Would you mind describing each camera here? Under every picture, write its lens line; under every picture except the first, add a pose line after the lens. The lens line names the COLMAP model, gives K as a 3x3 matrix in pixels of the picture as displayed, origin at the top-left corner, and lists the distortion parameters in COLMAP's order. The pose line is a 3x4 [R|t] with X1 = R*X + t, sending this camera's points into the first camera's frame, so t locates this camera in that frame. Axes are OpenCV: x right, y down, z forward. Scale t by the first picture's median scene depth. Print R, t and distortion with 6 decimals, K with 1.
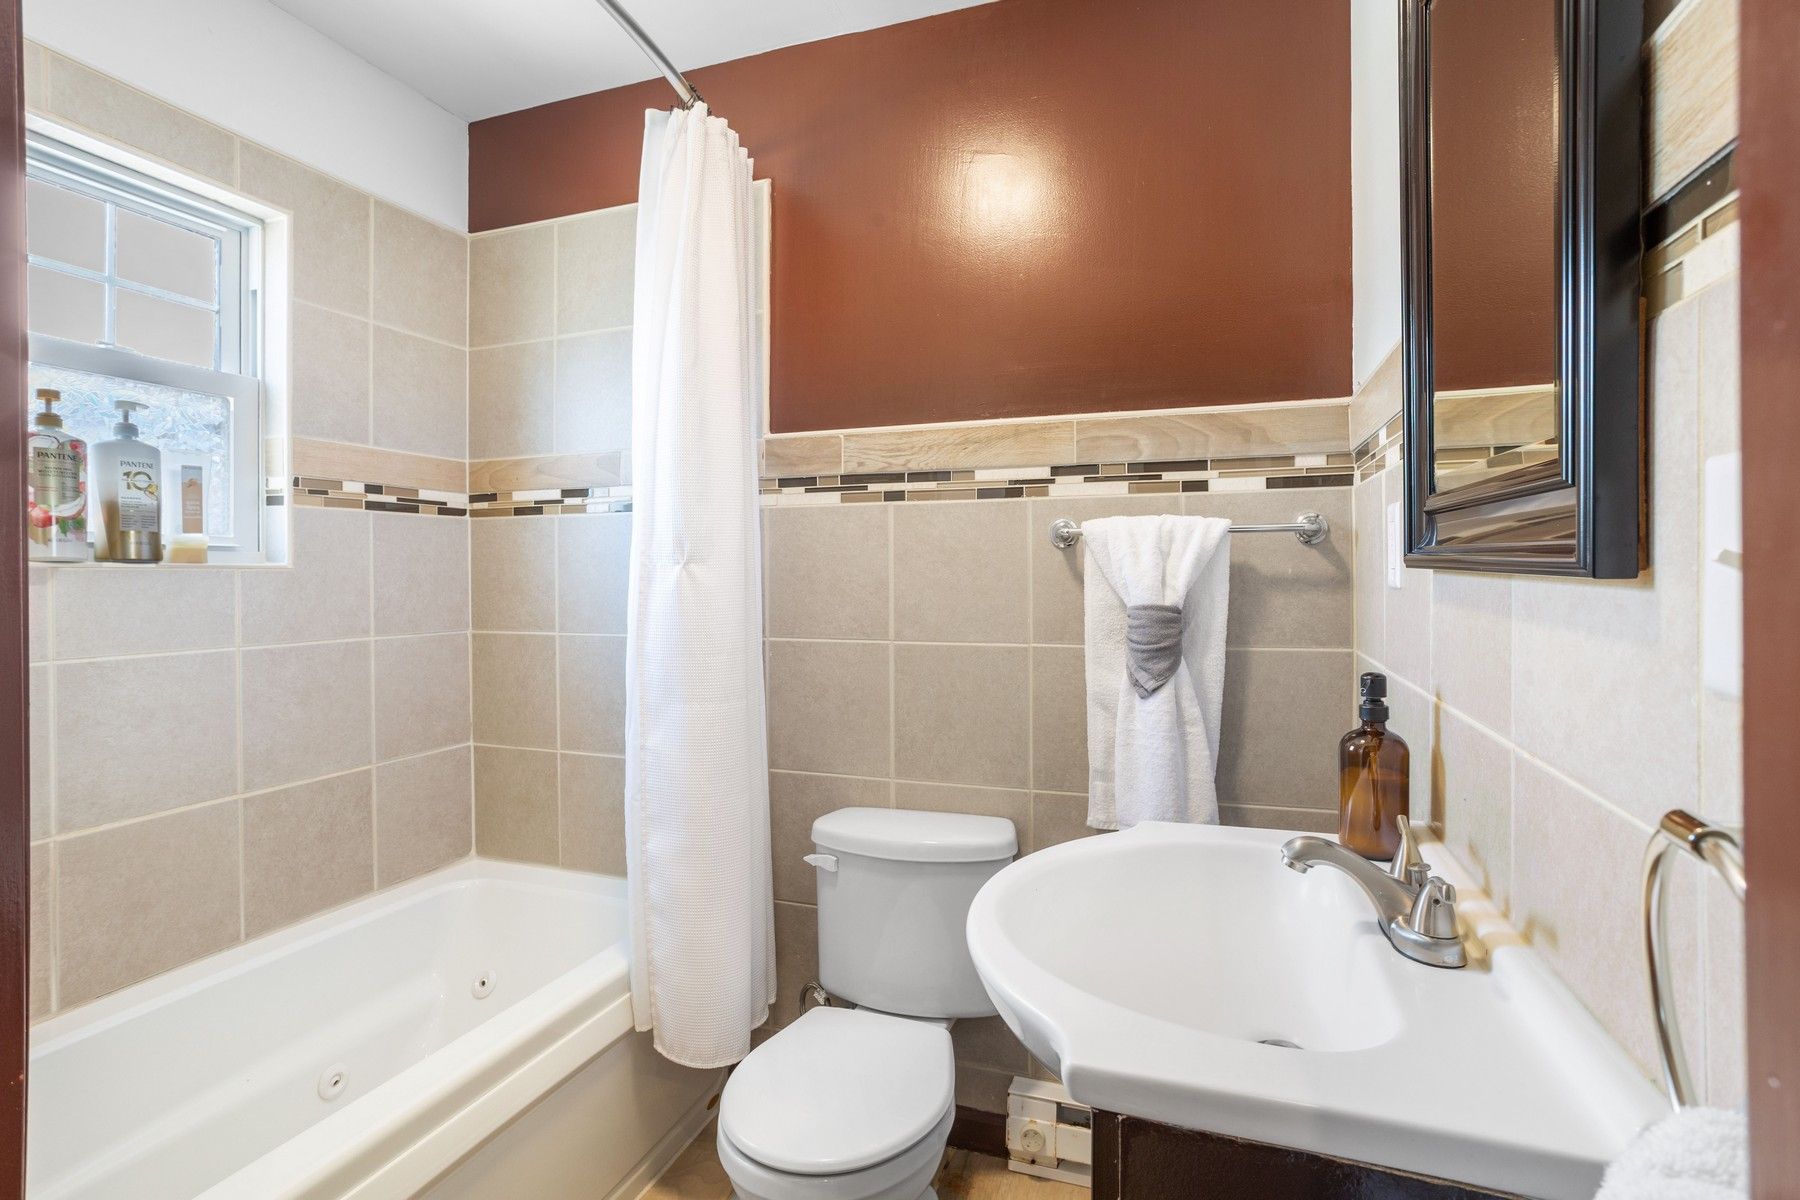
lens RADIAL K [[871.7, 0, 889.8], [0, 871.7, 574.6], [0, 0, 1]] dist [-0.056533, 0.035995]
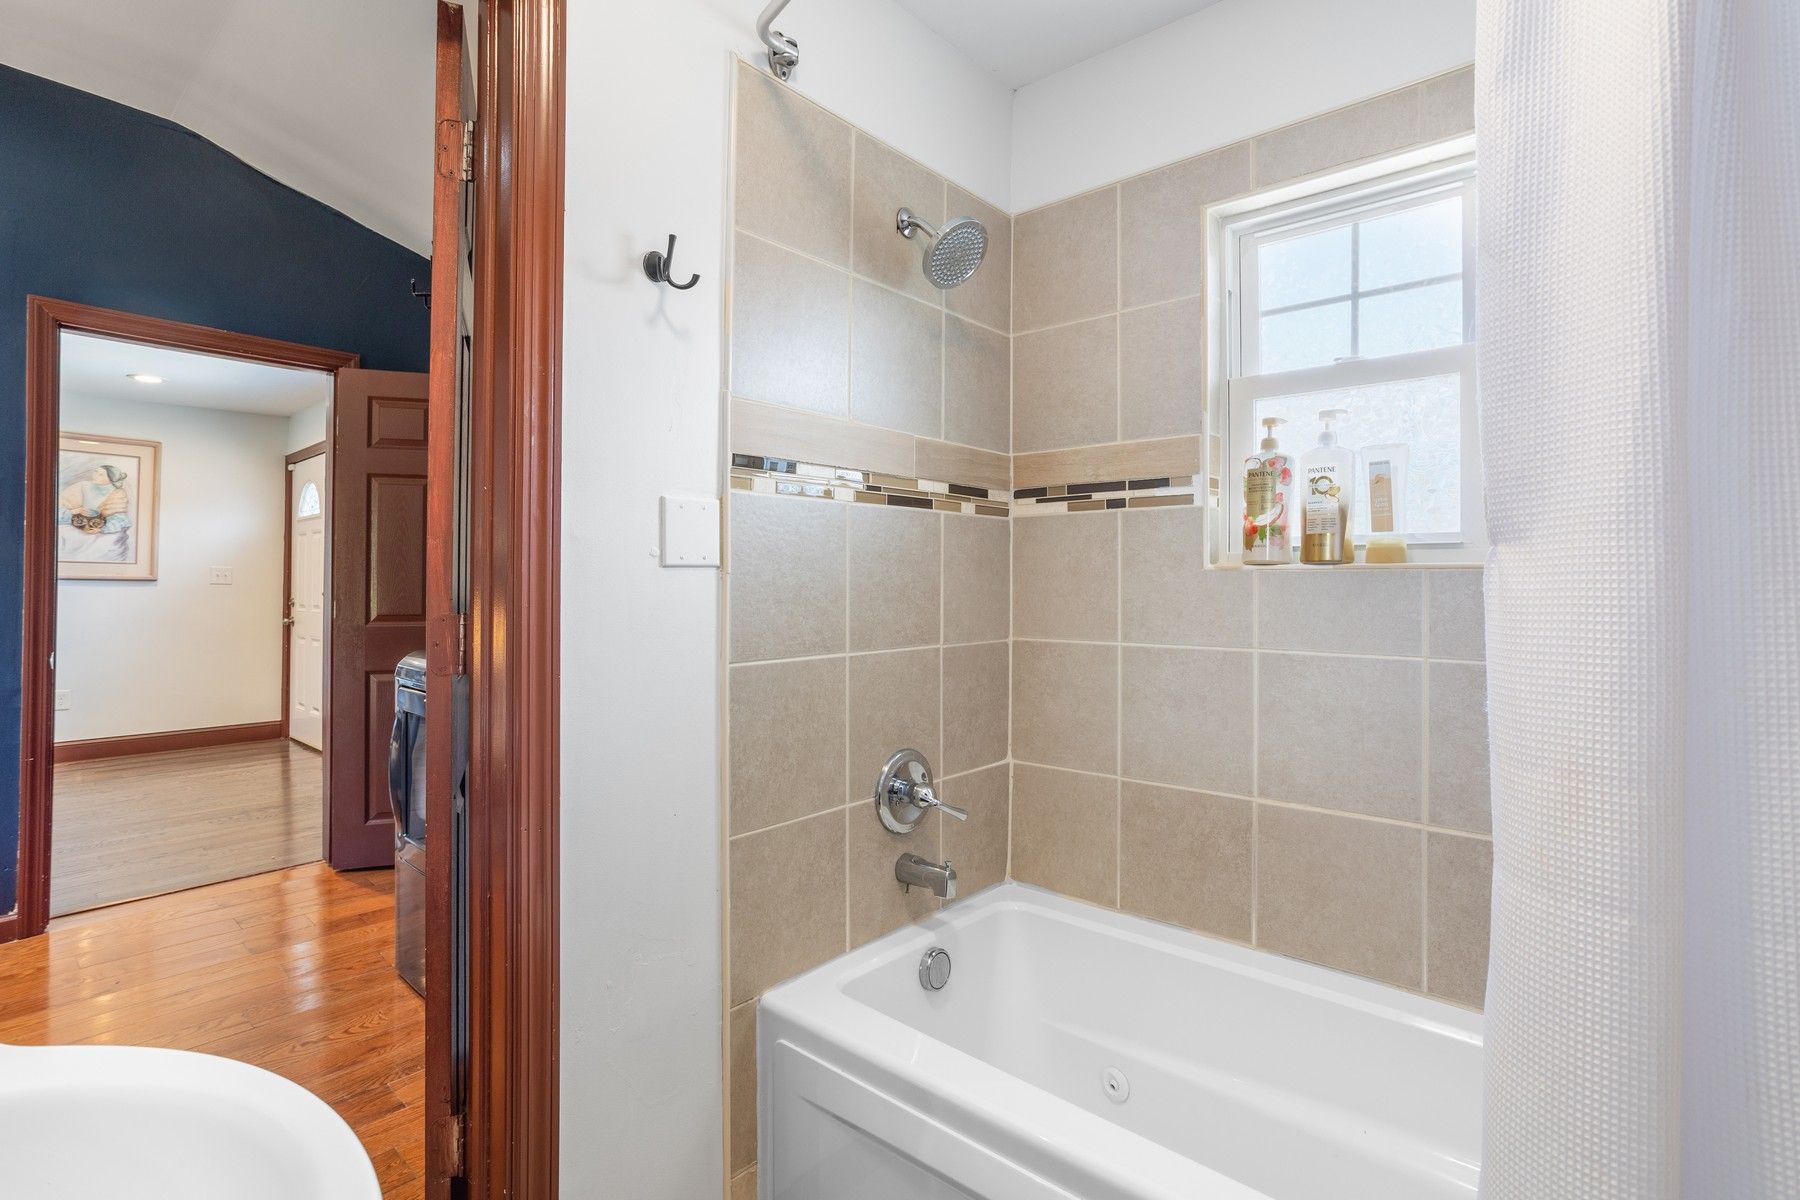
lens RADIAL K [[871.7, 0, 889.8], [0, 871.7, 574.6], [0, 0, 1]] dist [-0.056533, 0.035995]
pose [[-0.353388, -0.012171, -0.935398, 0.287968], [-0.013770, 0.999875, -0.007807, 0.014851], [0.935375, 0.010122, -0.353512, 0.870731]]
